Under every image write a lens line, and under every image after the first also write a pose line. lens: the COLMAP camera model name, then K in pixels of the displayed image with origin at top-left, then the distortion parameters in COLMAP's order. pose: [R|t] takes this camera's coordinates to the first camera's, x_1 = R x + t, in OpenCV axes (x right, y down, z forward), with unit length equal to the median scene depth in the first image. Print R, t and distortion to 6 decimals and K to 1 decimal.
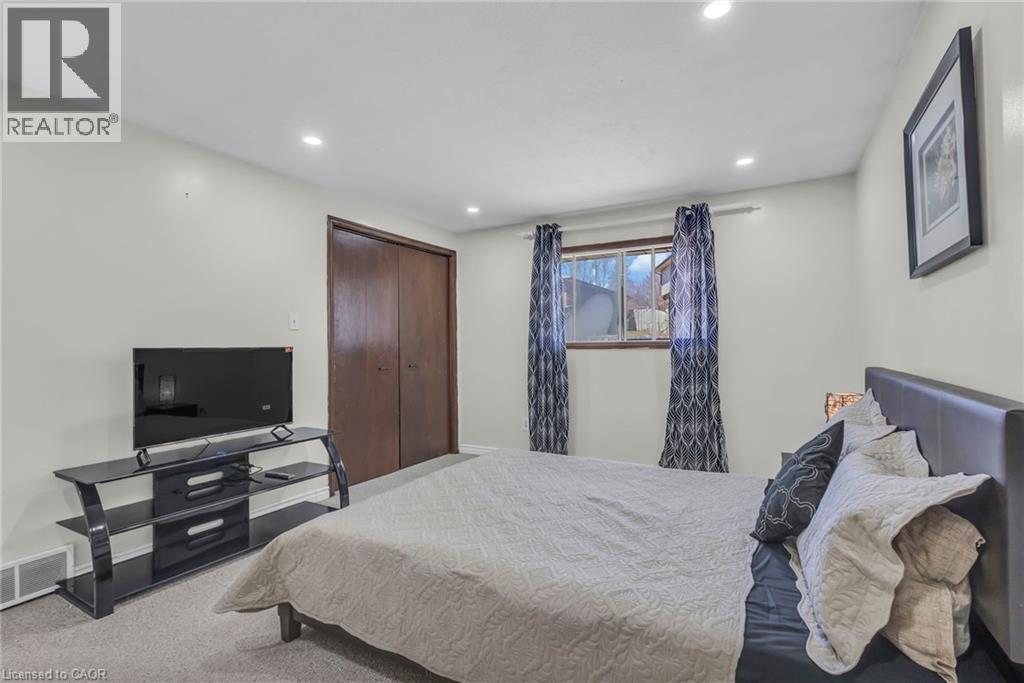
lens RADIAL K [[479.7, 0, 511.6], [0, 479.7, 341.1], [0, 0, 1]] dist [0.002867, -0.000591]
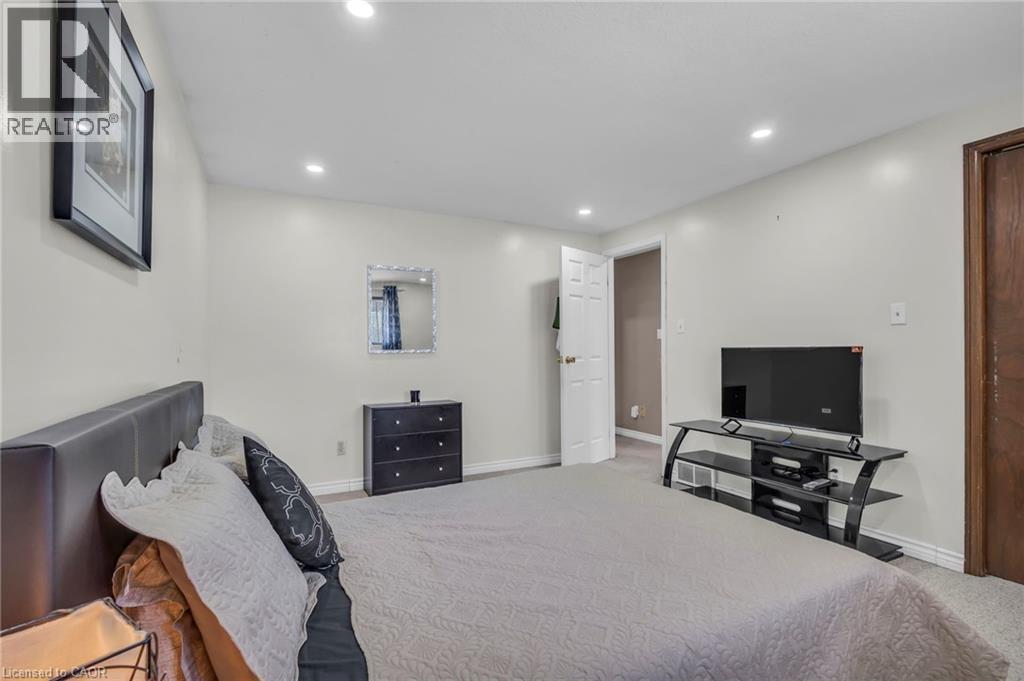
lens RADIAL K [[479.7, 0, 512.4], [0, 479.7, 343.7], [0, 0, 1]] dist [0.002867, -0.000591]
pose [[-0.567923, 0.000254, -0.823082, 0.668307], [0.016679, 0.999798, -0.011200, 0.007619], [0.822913, -0.020089, -0.567813, 1.122140]]
